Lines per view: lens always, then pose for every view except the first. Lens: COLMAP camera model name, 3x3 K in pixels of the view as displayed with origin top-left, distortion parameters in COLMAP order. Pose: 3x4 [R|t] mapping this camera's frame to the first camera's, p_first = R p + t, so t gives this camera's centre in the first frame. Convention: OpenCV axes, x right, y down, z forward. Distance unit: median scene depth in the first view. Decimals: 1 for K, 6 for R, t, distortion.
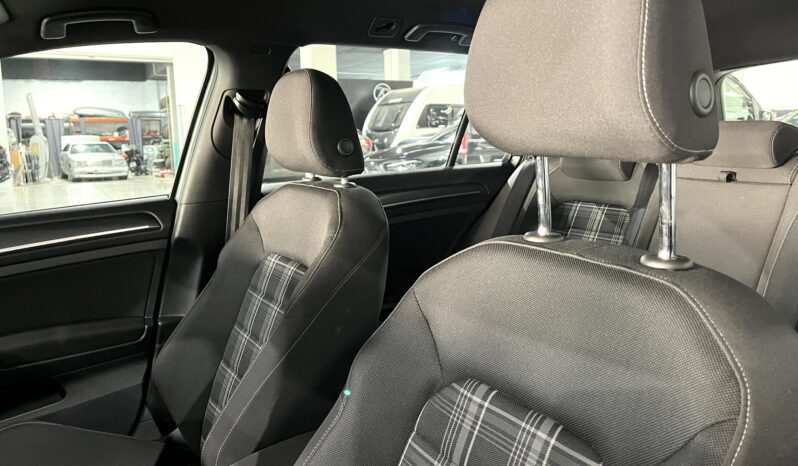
lens RADIAL K [[605.0, 0, 406.0], [0, 605.0, 236.4], [0, 0, 1]] dist [0.033868, -0.065238]
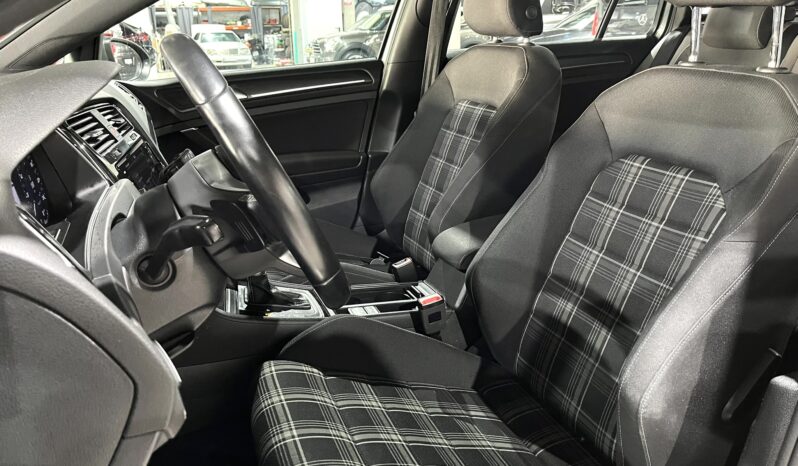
lens RADIAL K [[605.0, 0, 398.8], [0, 605.0, 247.2], [0, 0, 1]] dist [0.033868, -0.065238]
pose [[0.982431, 0.063850, -0.175362, -0.094284], [-0.030471, 0.981923, 0.186813, 0.090531], [0.184120, -0.178188, 0.966617, -0.328015]]
